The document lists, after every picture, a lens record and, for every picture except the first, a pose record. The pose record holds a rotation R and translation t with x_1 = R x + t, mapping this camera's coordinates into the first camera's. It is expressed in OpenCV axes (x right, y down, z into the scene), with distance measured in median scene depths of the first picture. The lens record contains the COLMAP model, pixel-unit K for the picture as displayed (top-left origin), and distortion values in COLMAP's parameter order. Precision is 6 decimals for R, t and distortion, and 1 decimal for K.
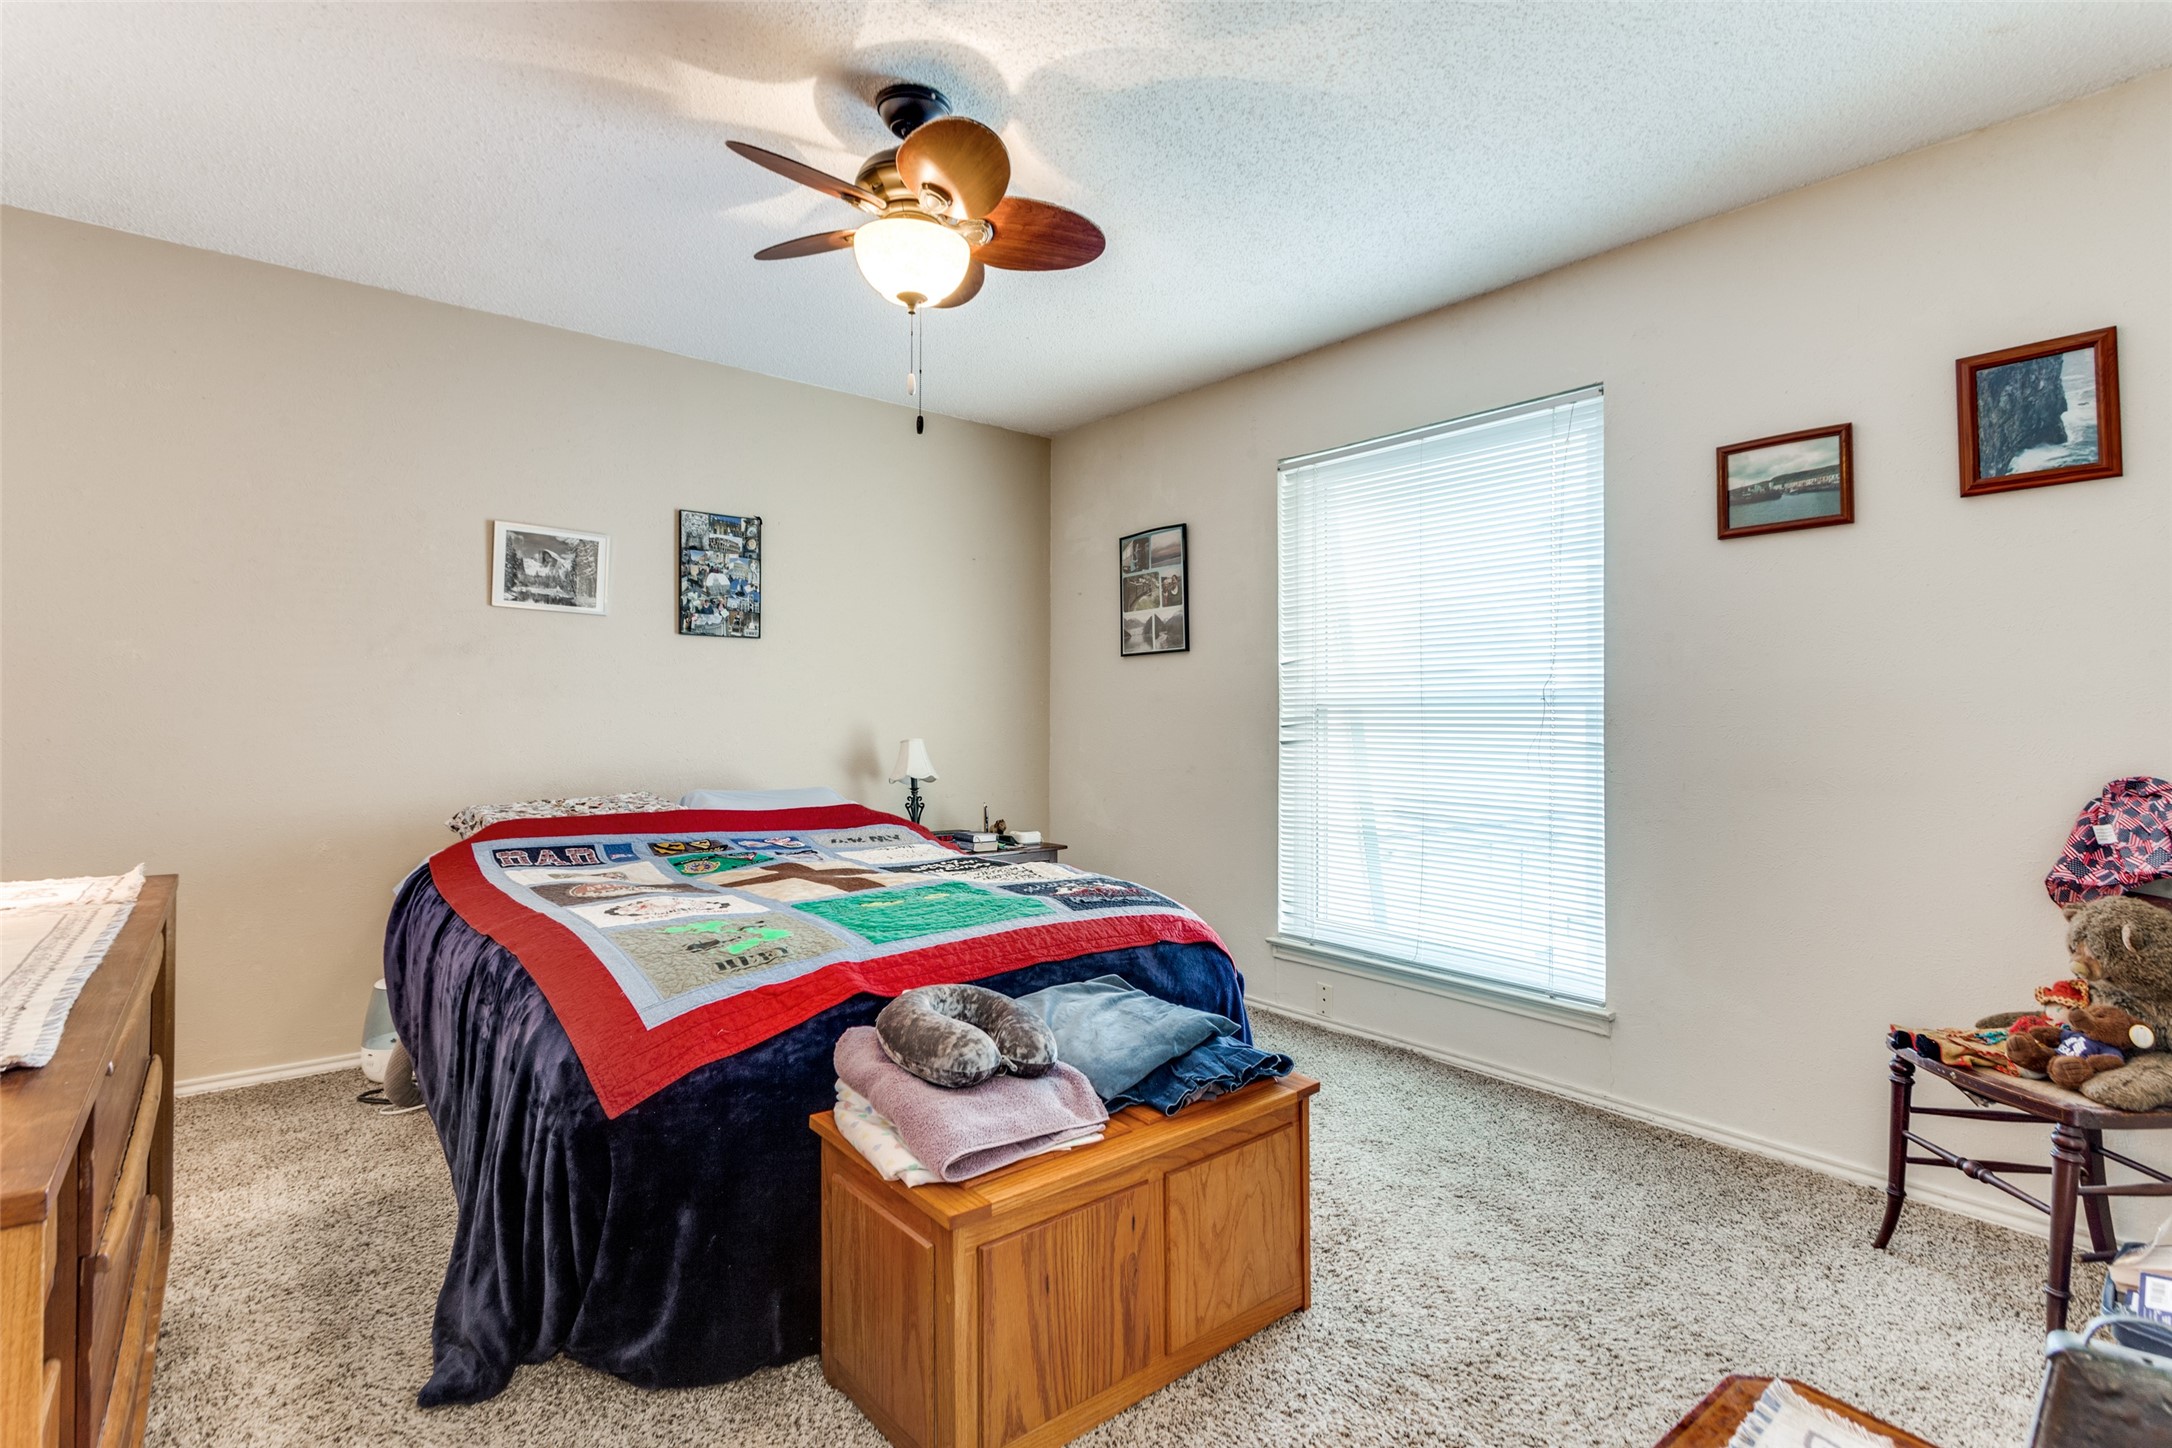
lens RADIAL K [[1027.2, 0, 1089.2], [0, 1027.2, 693.0], [0, 0, 1]] dist [0.001329, -0.000882]
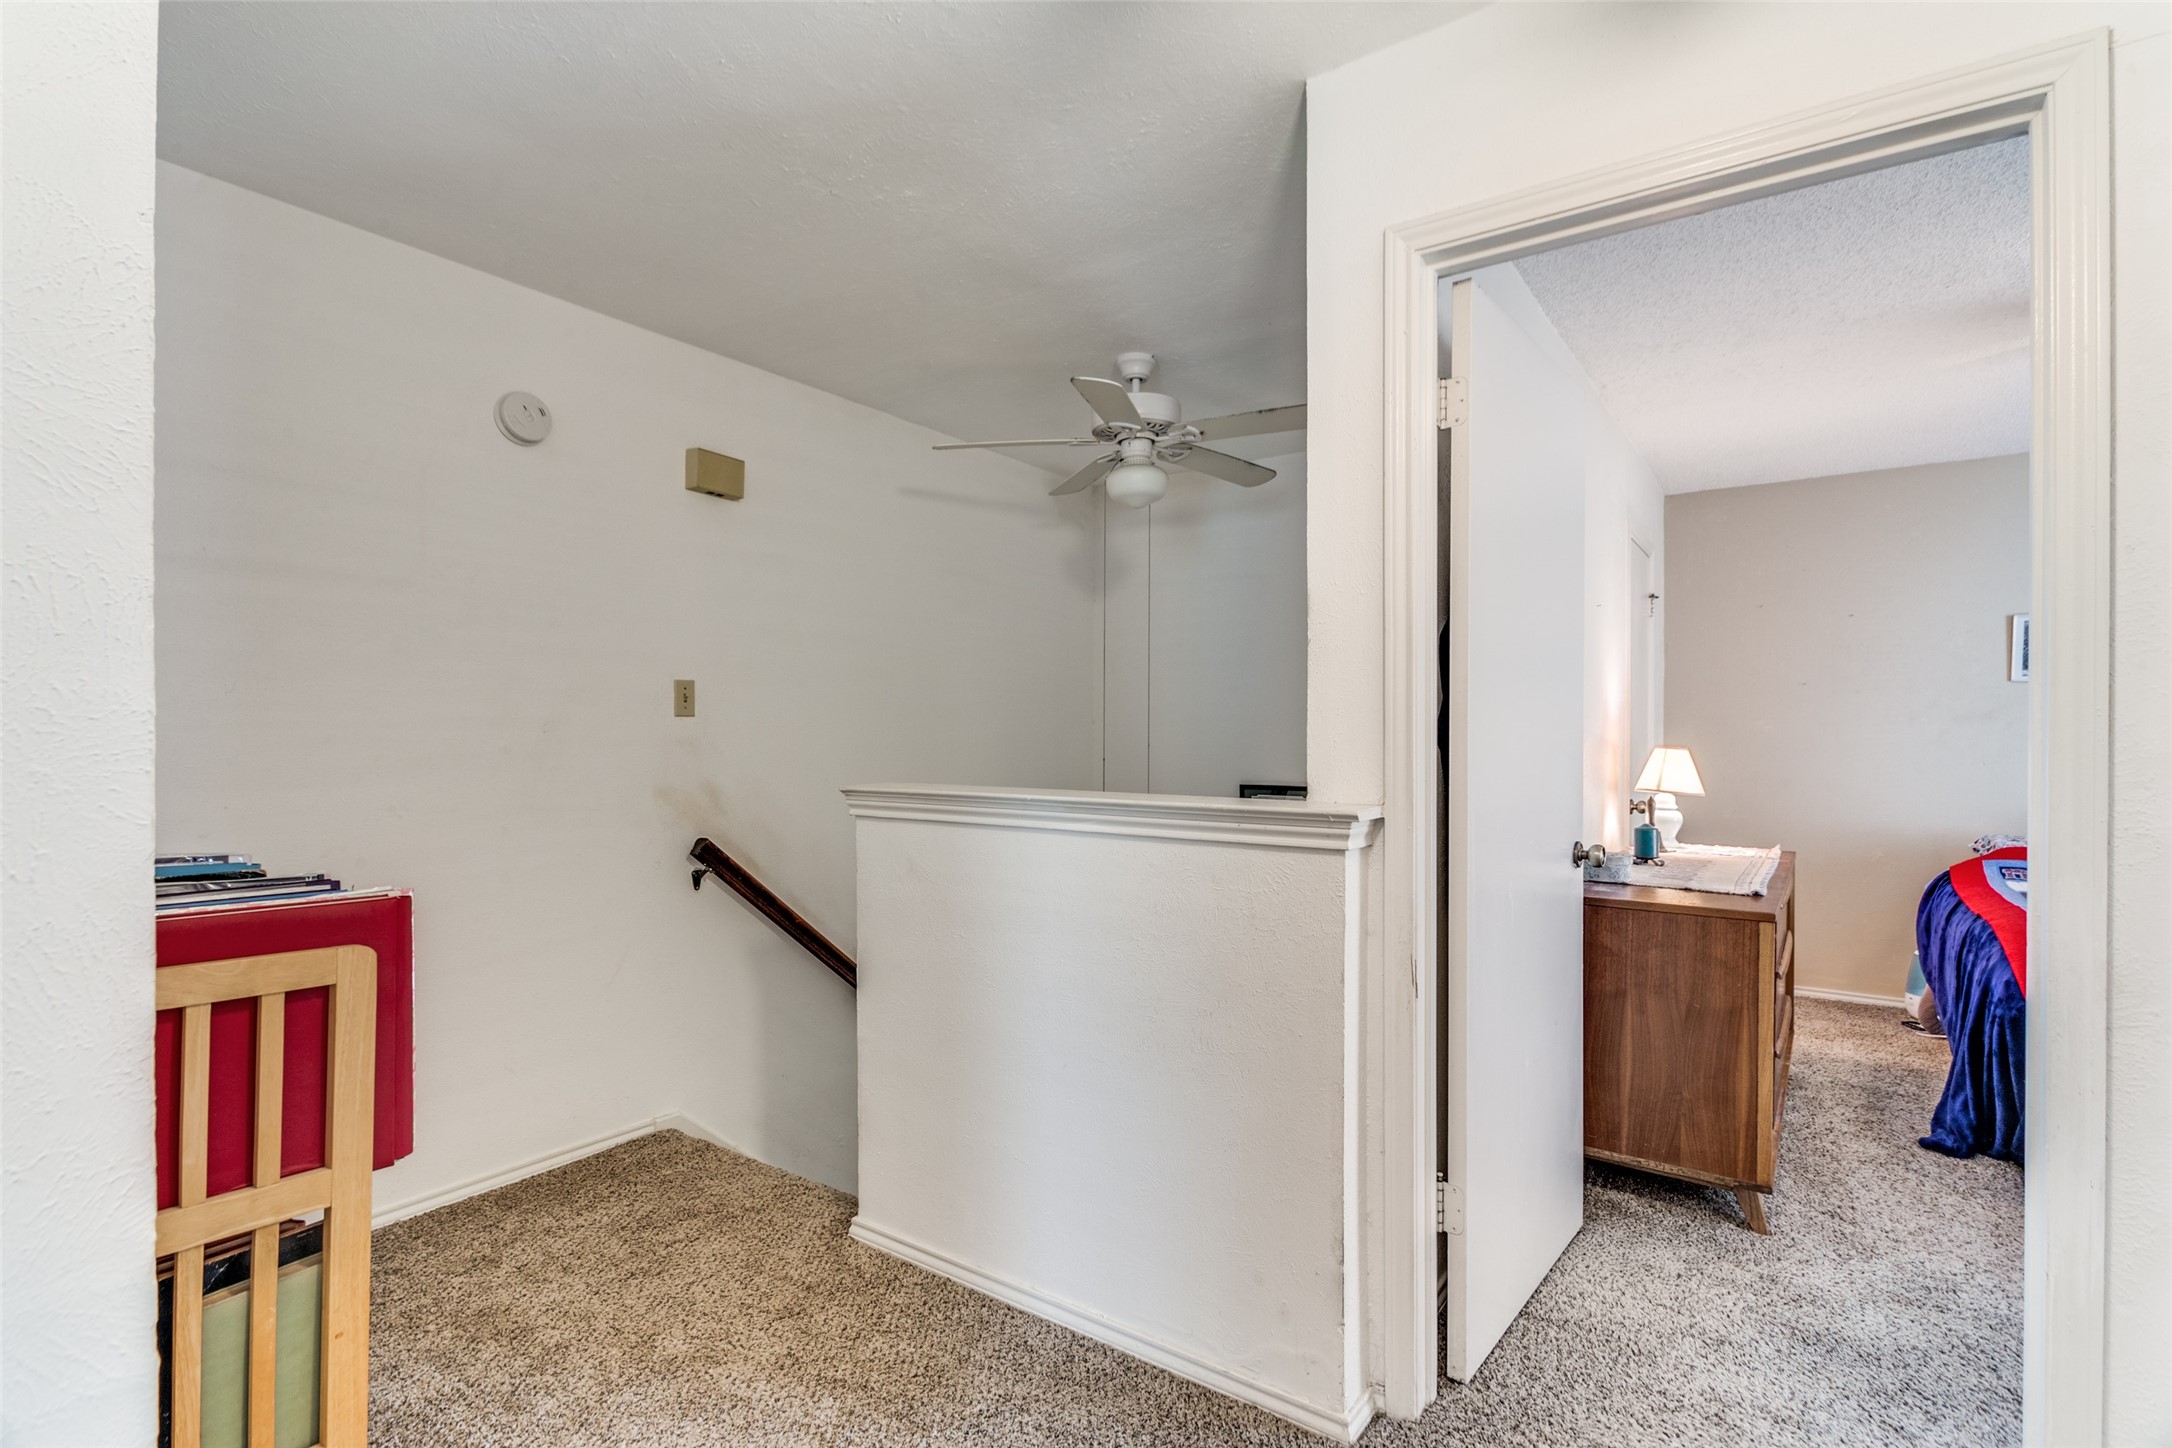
lens RADIAL K [[1043.0, 0, 1085.6], [0, 1043.0, 752.1], [0, 0, 1]] dist [0.002777, -0.000163]
pose [[0.262159, 0.011788, -0.964953, 0.554024], [0.015184, 0.999751, 0.016338, -0.052721], [0.964905, -0.018935, 0.261915, -0.676064]]
